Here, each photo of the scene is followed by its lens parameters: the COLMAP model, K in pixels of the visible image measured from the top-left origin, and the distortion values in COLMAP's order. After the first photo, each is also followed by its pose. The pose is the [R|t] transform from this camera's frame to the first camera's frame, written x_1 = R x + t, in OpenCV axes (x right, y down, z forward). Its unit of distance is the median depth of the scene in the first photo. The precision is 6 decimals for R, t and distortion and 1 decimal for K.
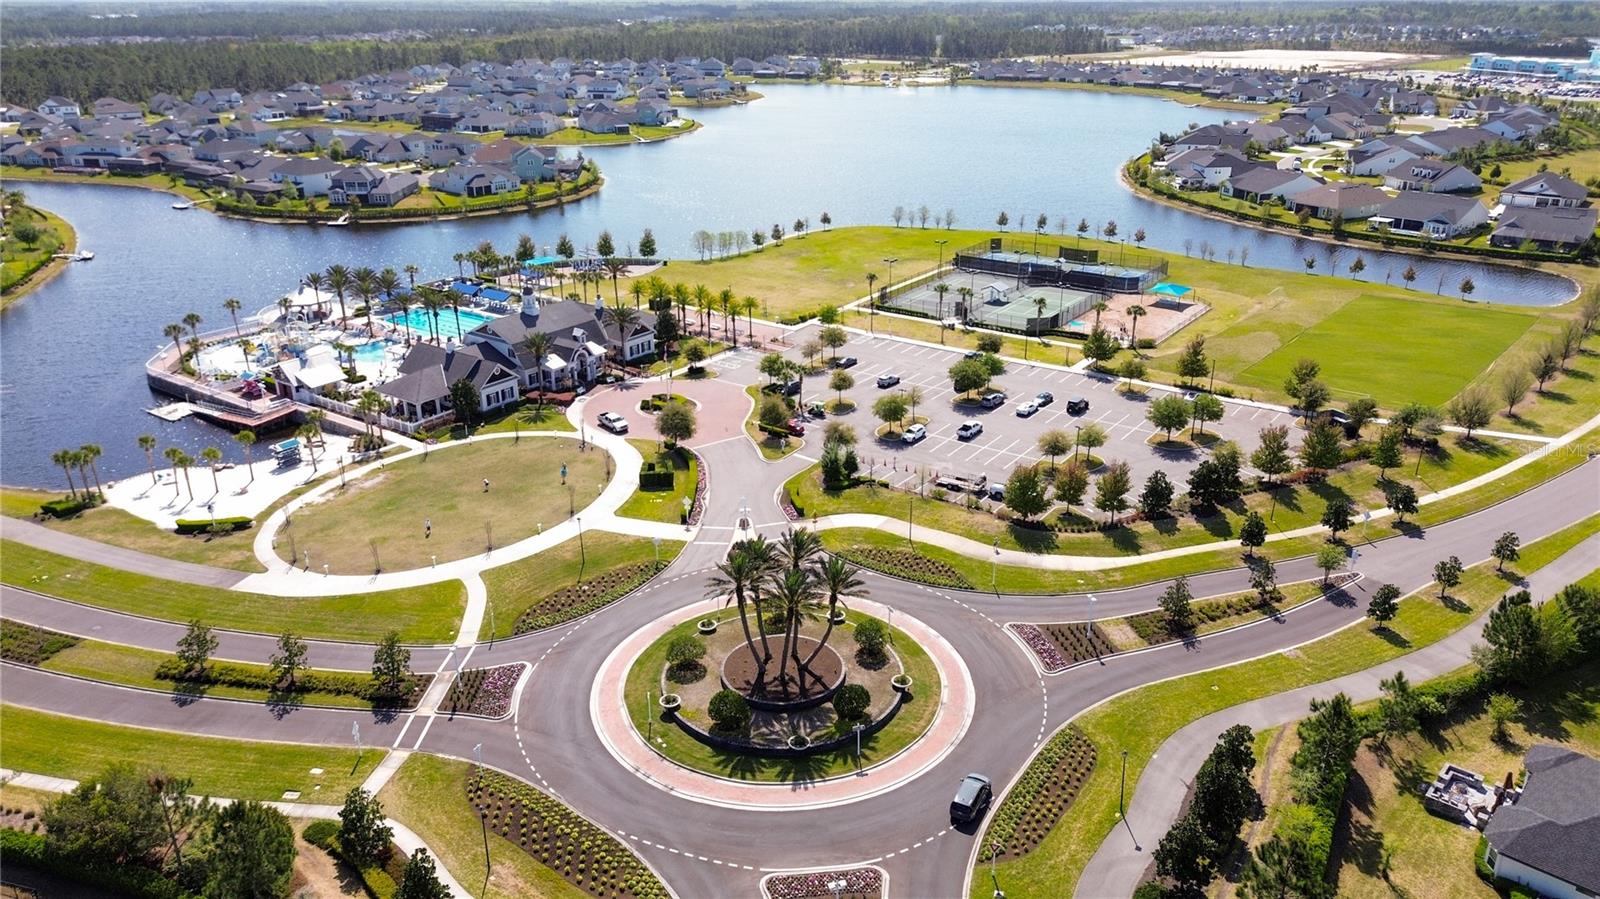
lens RADIAL K [[1126.7, 0, 800.0], [0, 1126.7, 449.5], [0, 0, 1]] dist [0.075376, -0.087732]
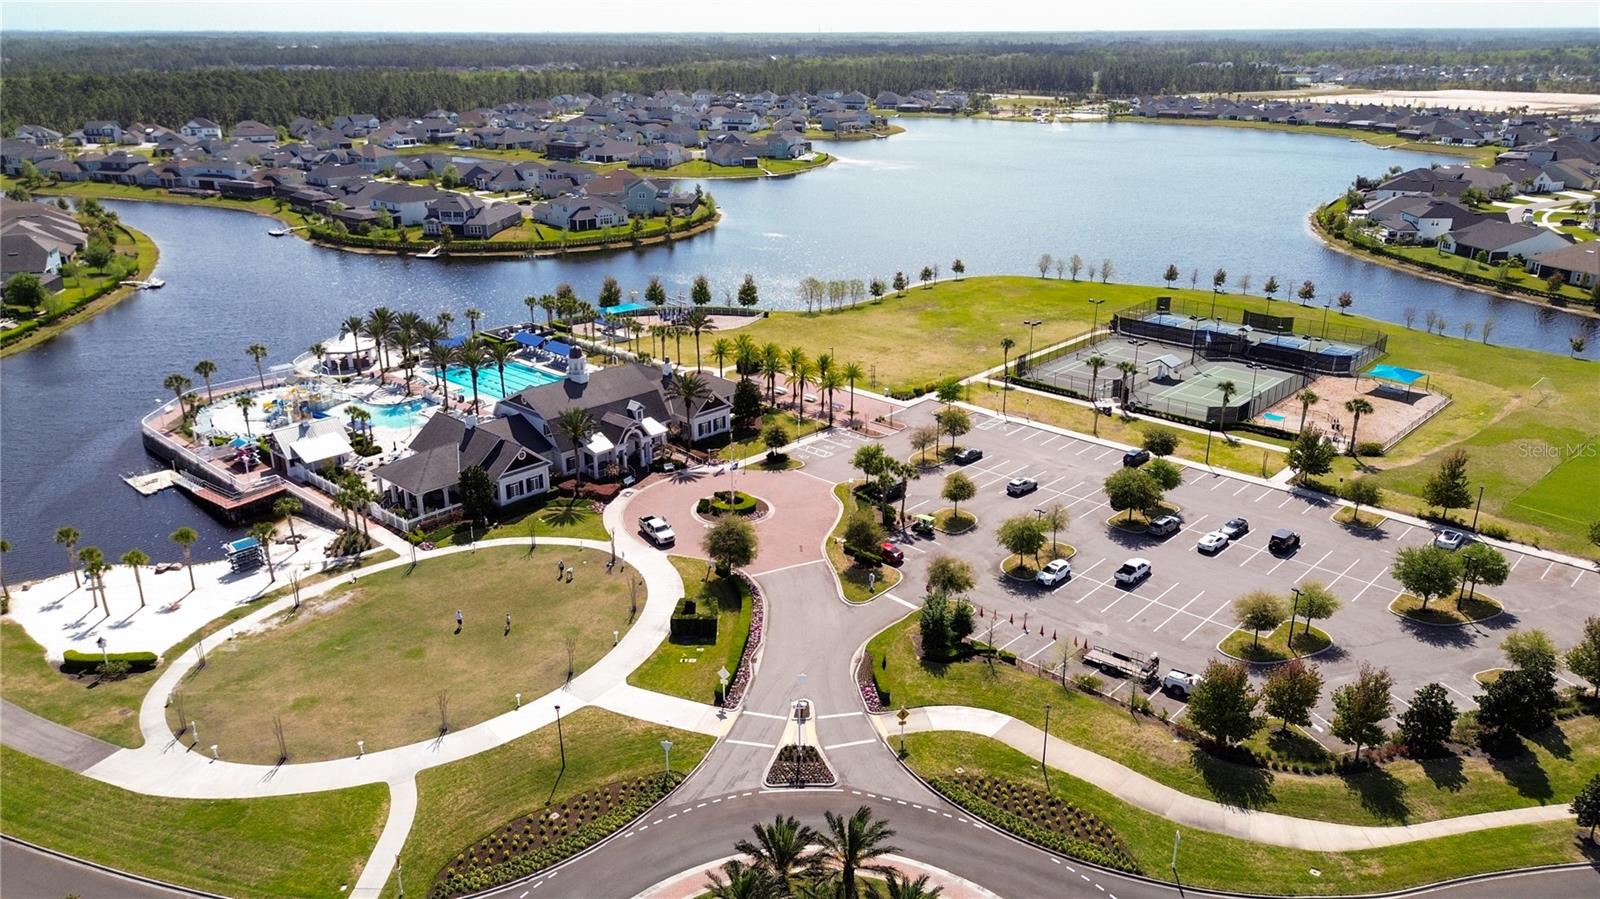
lens RADIAL K [[1126.7, 0, 800.0], [0, 1126.7, 449.5], [0, 0, 1]] dist [0.075376, -0.087732]
pose [[0.991917, 0.049493, -0.116837, 0.016094], [-0.052917, 0.998250, -0.026383, -0.054514], [0.115327, 0.032352, 0.992801, 0.204167]]
